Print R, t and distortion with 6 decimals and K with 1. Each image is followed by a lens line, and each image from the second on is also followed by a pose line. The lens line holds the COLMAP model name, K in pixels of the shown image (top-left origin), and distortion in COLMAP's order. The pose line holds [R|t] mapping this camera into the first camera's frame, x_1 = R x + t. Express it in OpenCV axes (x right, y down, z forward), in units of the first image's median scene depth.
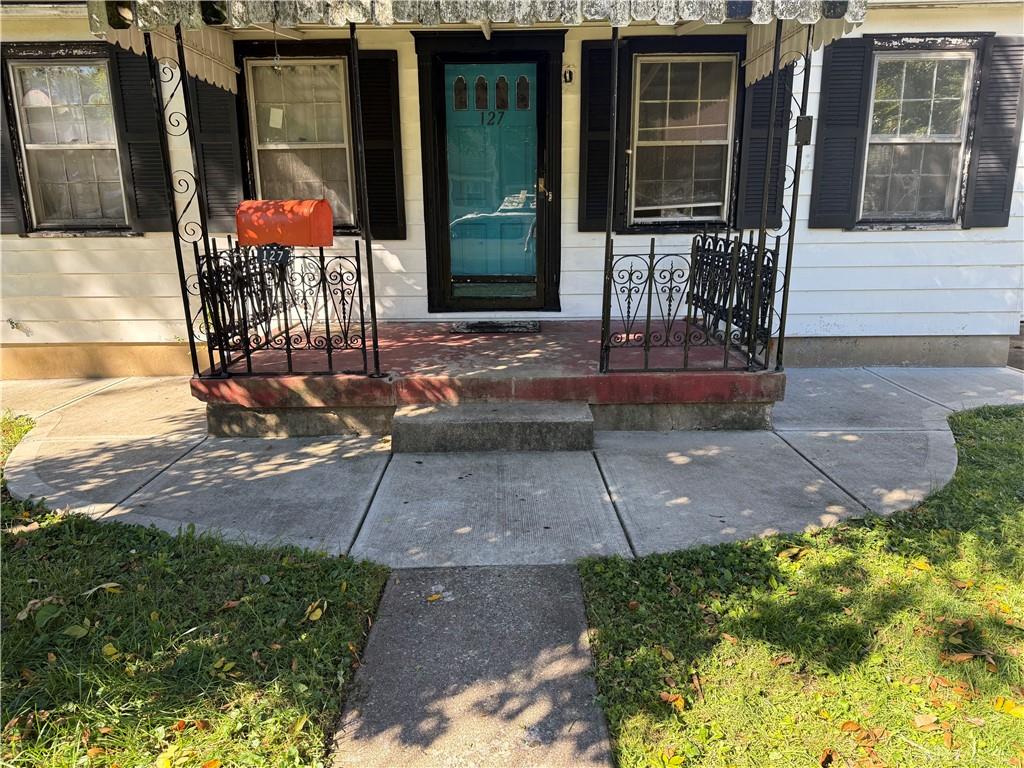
lens RADIAL K [[723.7, 0, 529.8], [0, 723.7, 383.7], [0, 0, 1]] dist [0.081625, -0.088913]
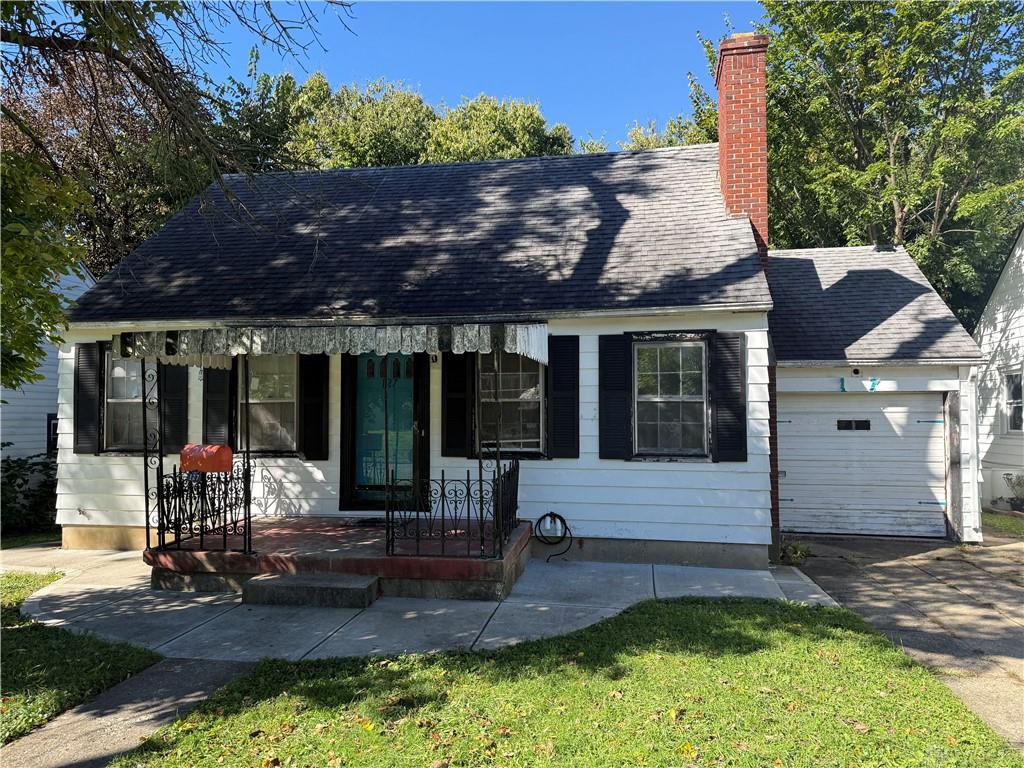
lens RADIAL K [[723.7, 0, 529.8], [0, 723.7, 383.7], [0, 0, 1]] dist [0.081625, -0.088913]
pose [[0.985182, 0.002726, -0.171491, 0.639591], [-0.047062, 0.965793, -0.255007, 0.011436], [0.164930, 0.259299, 0.951610, -0.493381]]
